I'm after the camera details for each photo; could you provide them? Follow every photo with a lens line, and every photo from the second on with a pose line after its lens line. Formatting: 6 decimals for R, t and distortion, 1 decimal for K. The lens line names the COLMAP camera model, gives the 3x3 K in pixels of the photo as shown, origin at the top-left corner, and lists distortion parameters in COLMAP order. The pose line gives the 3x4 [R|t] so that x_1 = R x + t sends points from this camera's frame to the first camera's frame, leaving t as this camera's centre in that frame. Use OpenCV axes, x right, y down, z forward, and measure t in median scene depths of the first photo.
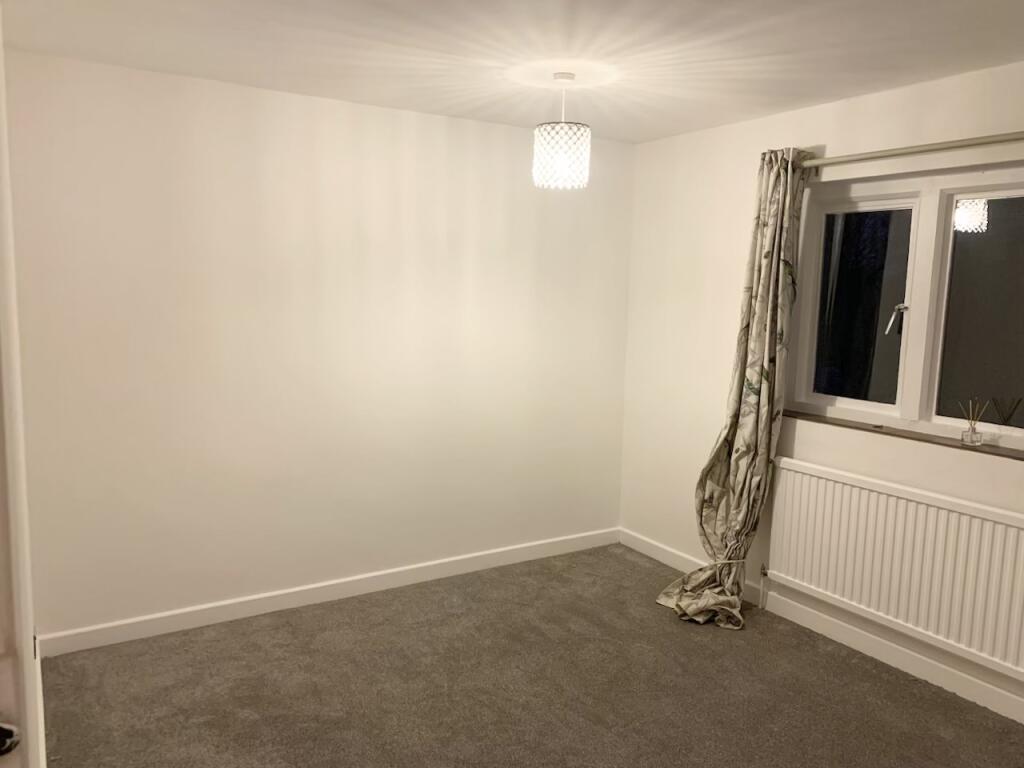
lens RADIAL K [[830.6, 0, 512.0], [0, 830.6, 401.9], [0, 0, 1]] dist [0.000888, -0.000590]
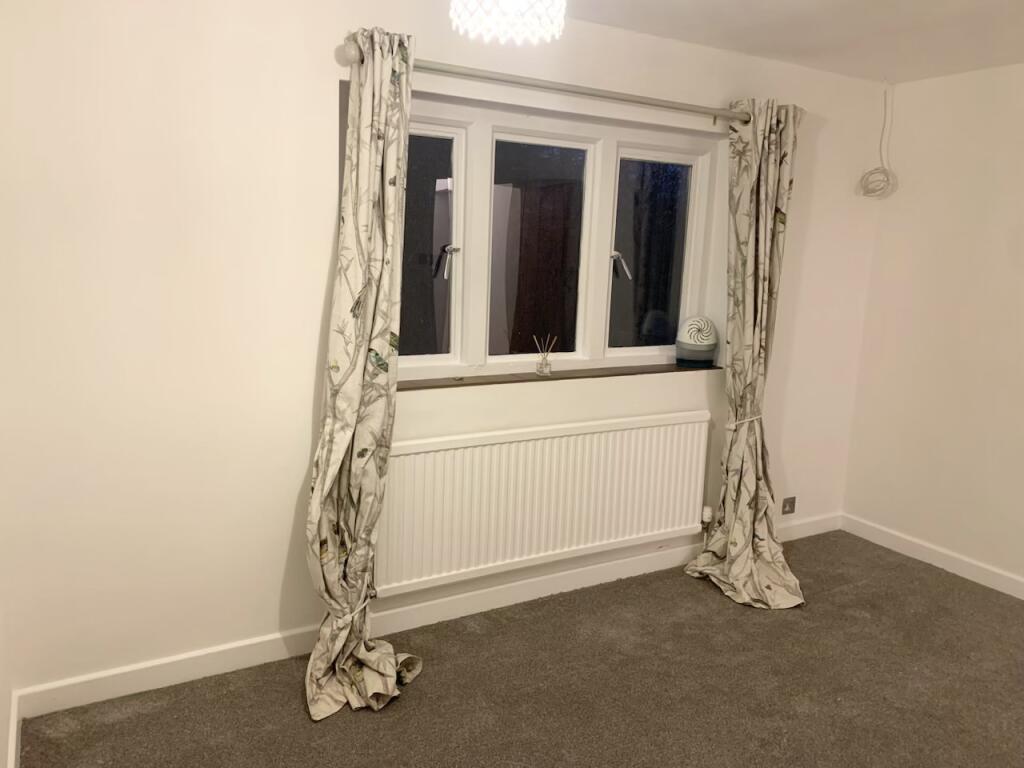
lens RADIAL K [[830.6, 0, 512.0], [0, 830.6, 401.9], [0, 0, 1]] dist [0.000888, -0.000590]
pose [[-0.038125, -0.218250, 0.975148, -0.475534], [0.096666, 0.970475, 0.220984, -0.146258], [-0.994586, 0.102689, -0.015902, 0.973113]]
